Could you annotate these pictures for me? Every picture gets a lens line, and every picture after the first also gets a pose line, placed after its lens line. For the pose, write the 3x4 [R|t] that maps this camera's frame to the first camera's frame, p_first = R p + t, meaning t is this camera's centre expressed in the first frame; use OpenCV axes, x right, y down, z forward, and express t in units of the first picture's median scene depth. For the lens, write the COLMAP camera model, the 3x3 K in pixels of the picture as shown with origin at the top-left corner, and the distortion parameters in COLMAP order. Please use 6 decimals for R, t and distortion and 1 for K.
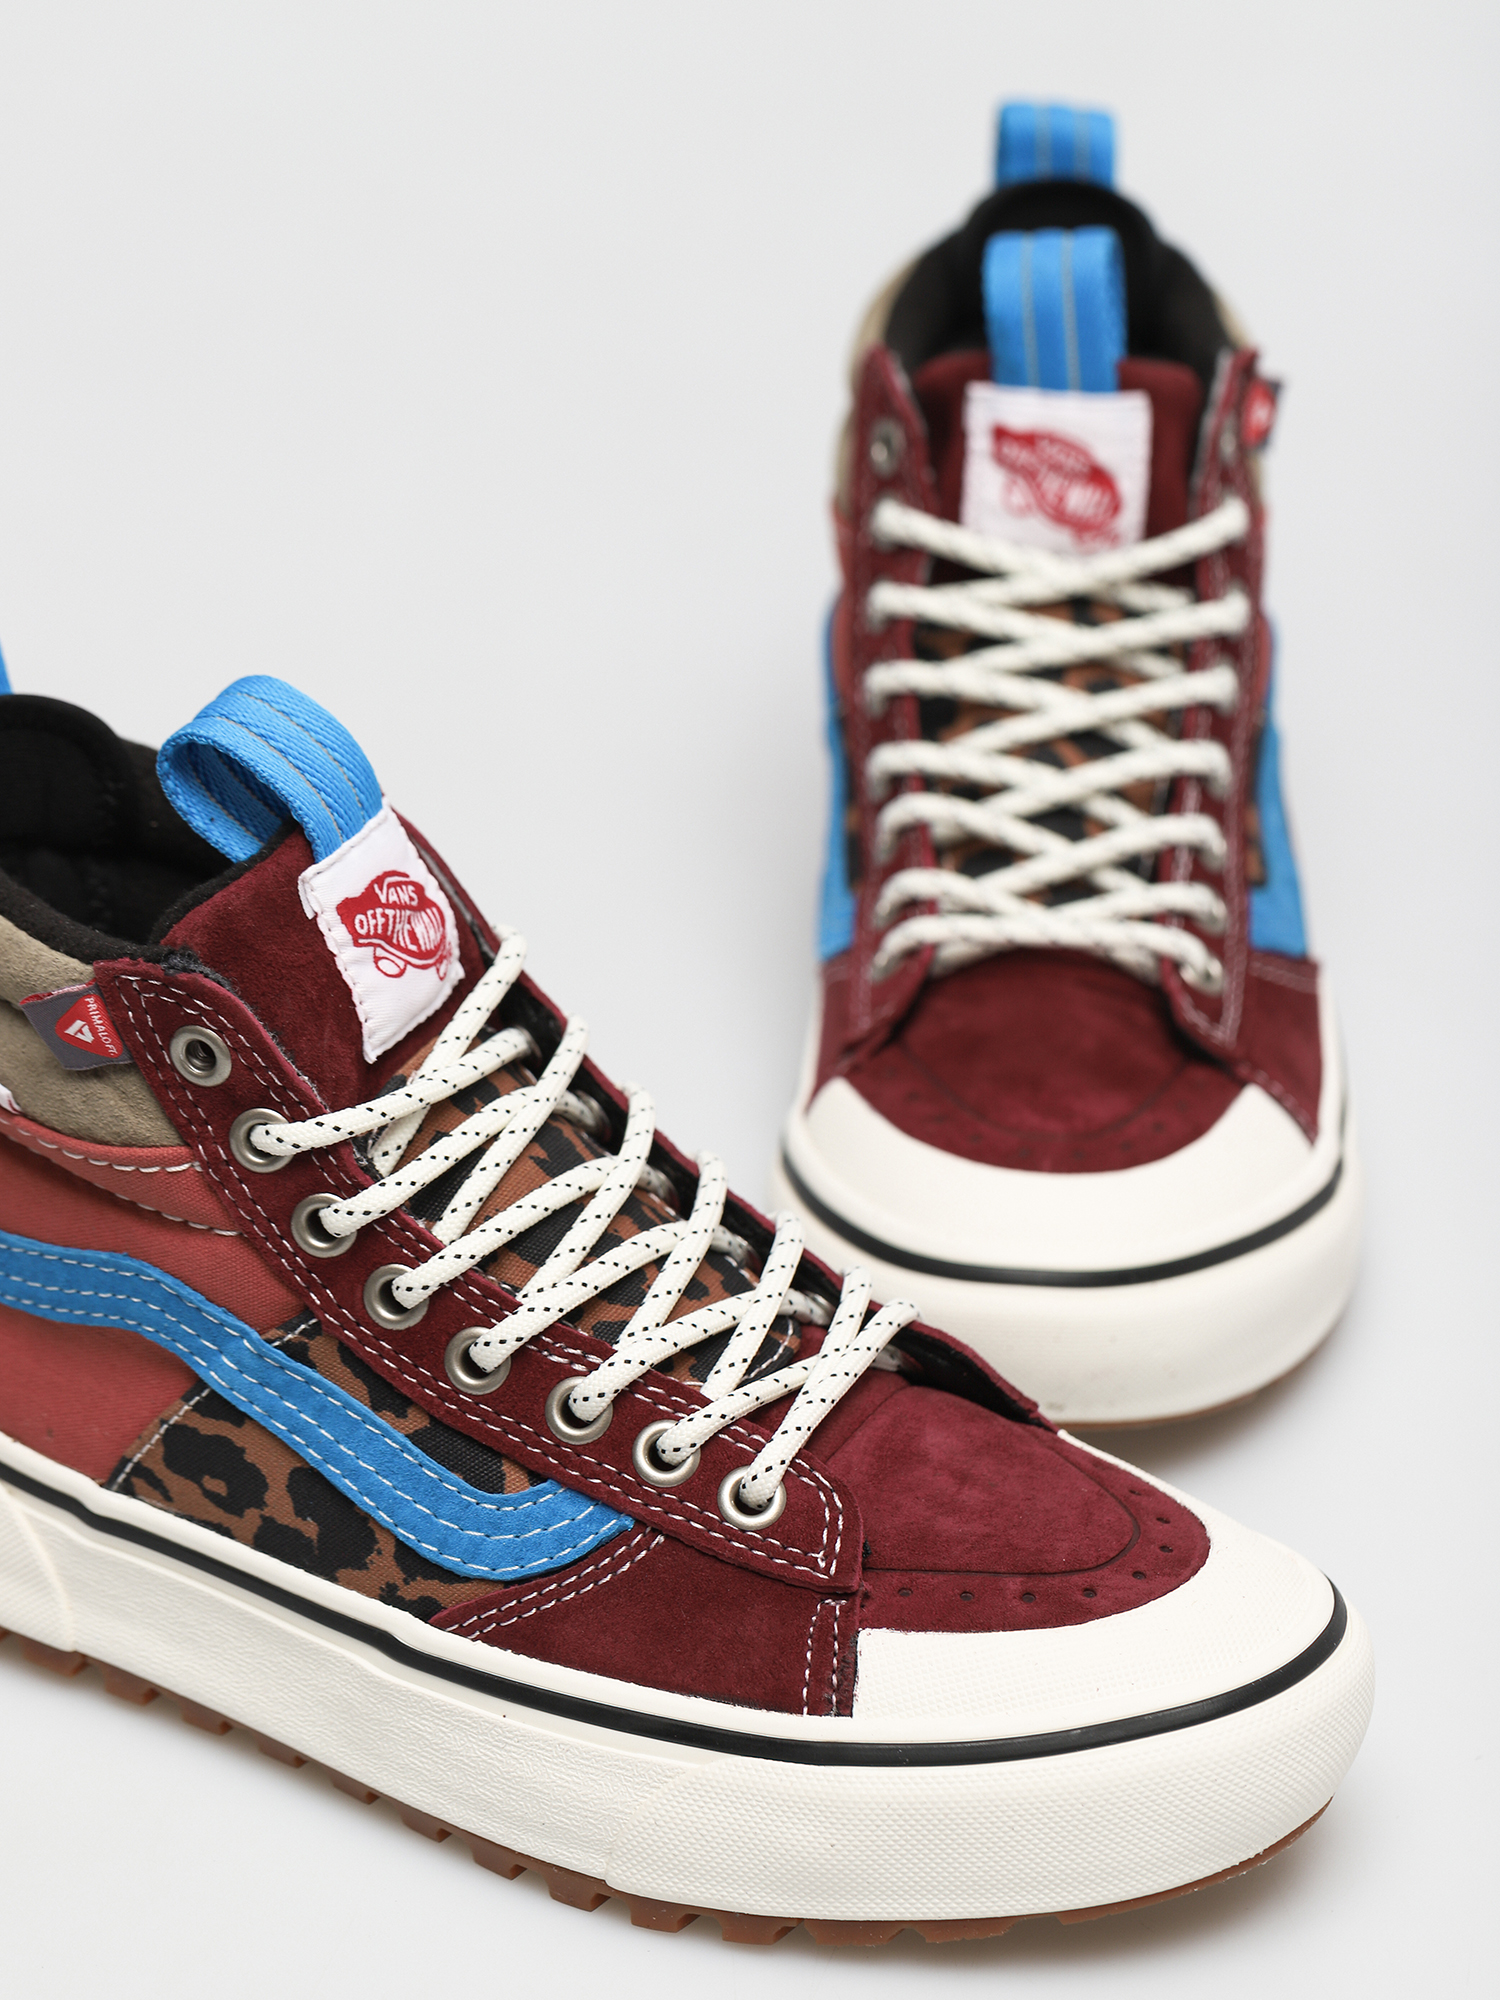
lens RADIAL K [[7258.2, 0, 748.6], [0, 7258.2, 1015.8], [0, 0, 1]] dist [-0.056574, 0.000000]
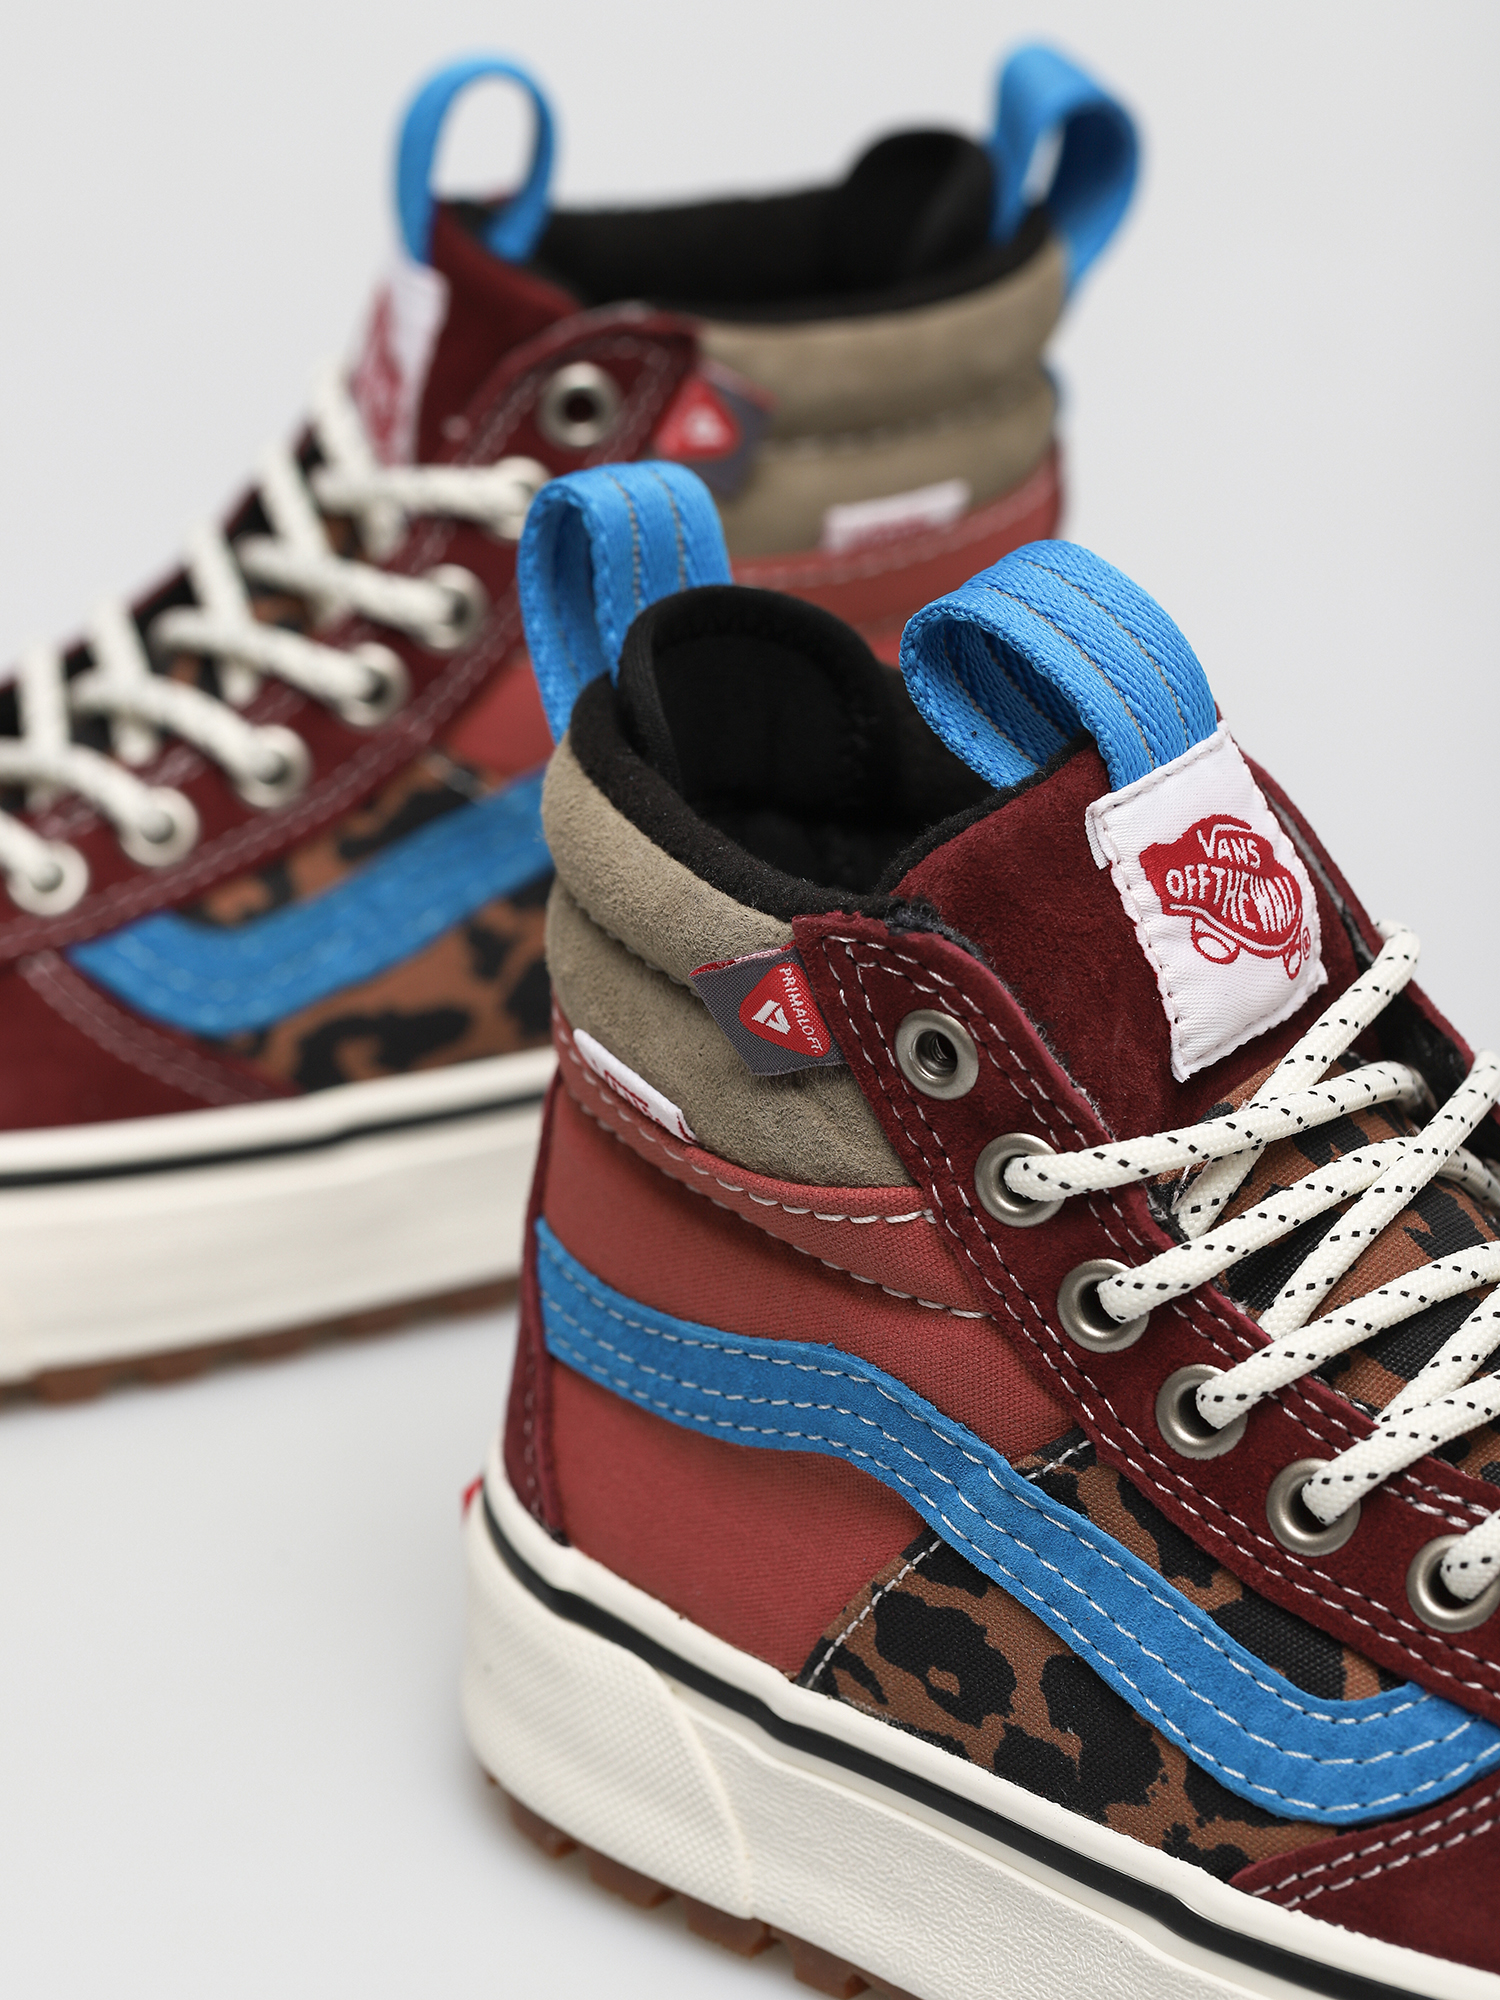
lens RADIAL K [[7258.2, 0, 753.4], [0, 7258.2, 987.6], [0, 0, 1]] dist [-0.056574, 0.000000]
pose [[0.986019, 0.032393, -0.163456, 0.021860], [-0.046913, 0.995210, -0.085771, 0.059842], [0.159894, 0.092240, 0.982815, 0.299493]]
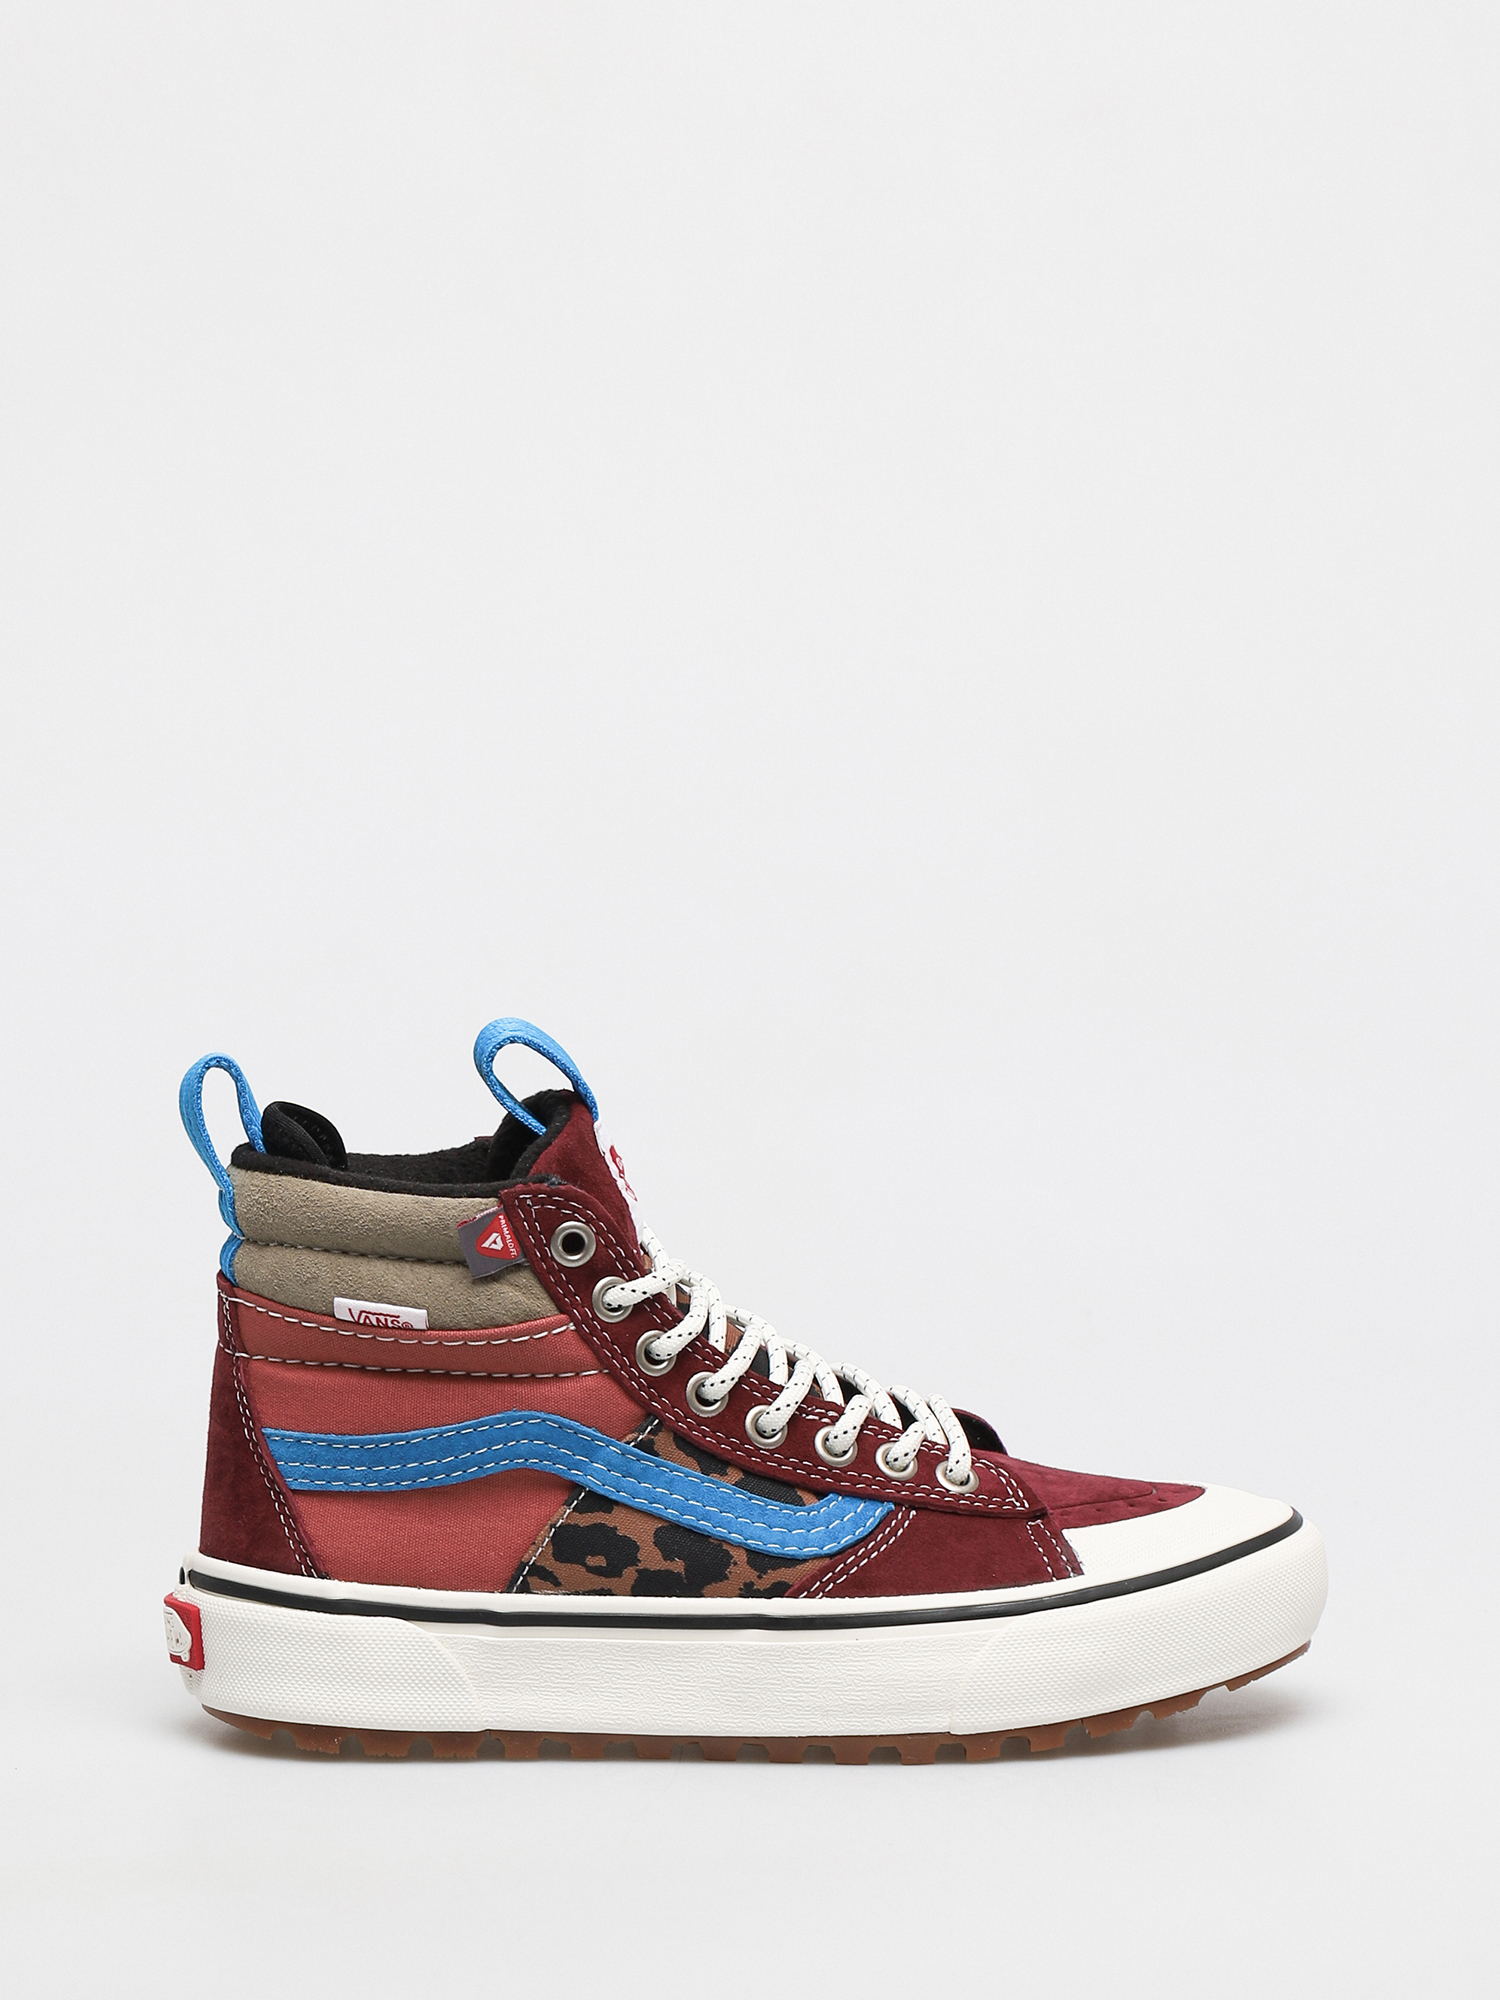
lens RADIAL K [[7258.2, 0, 754.2], [0, 7258.2, 999.5], [0, 0, 1]] dist [-0.056574, 0.000000]
pose [[0.814540, -0.071510, 0.575682, -0.893476], [0.281389, 0.916513, -0.284294, 0.391099], [-0.507291, 0.393560, 0.766659, -0.183976]]
